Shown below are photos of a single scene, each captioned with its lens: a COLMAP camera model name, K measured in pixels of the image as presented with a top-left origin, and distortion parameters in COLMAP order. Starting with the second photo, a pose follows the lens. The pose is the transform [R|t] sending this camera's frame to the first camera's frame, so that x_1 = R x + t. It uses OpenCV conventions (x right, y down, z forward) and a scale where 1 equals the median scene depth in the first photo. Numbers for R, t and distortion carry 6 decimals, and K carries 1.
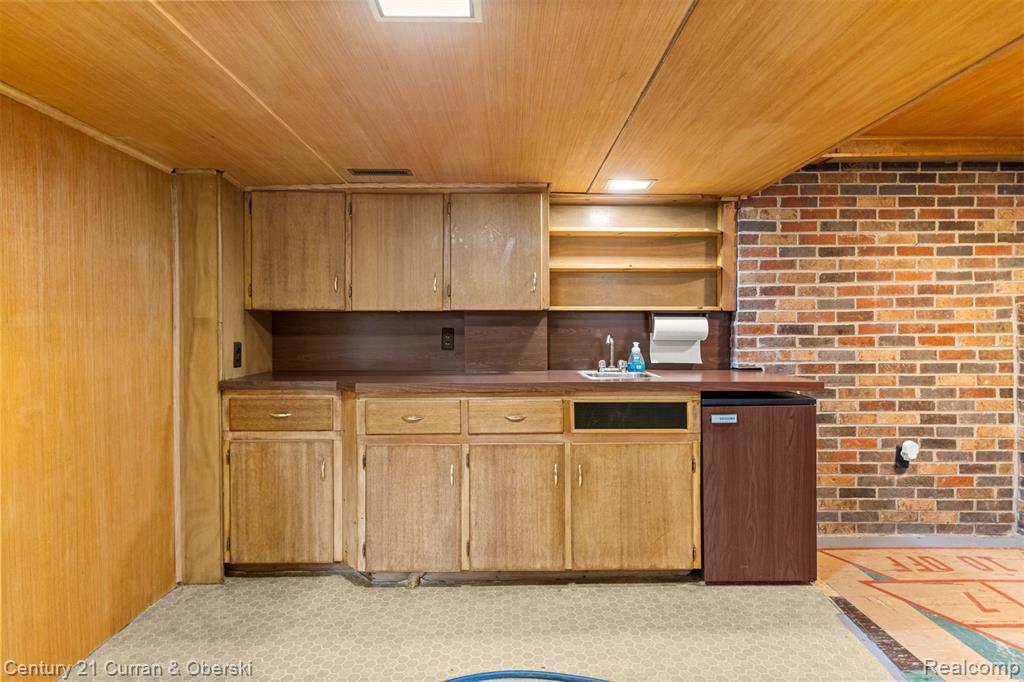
lens RADIAL K [[501.9, 0, 511.0], [0, 501.9, 335.6], [0, 0, 1]] dist [0.004083, -0.000898]
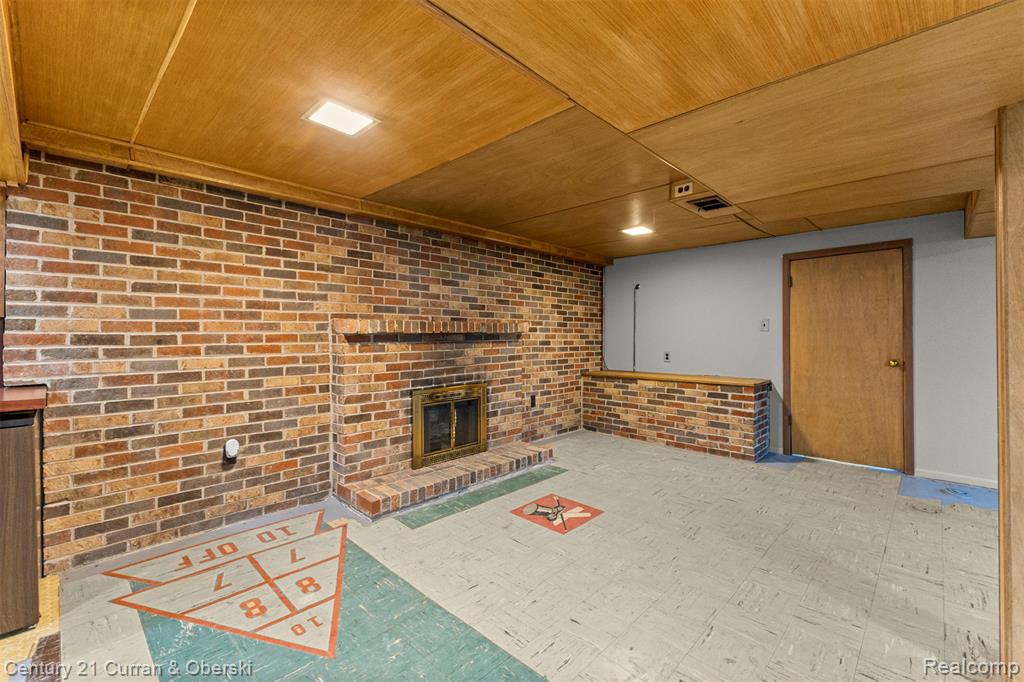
lens RADIAL K [[439.4, 0, 512.3], [0, 439.4, 338.7], [0, 0, 1]] dist [0.004149, -0.000523]
pose [[0.686467, -0.000794, 0.727161, 0.498964], [0.009228, 0.999928, -0.007620, -0.000416], [-0.727103, 0.011941, 0.686425, -0.120811]]
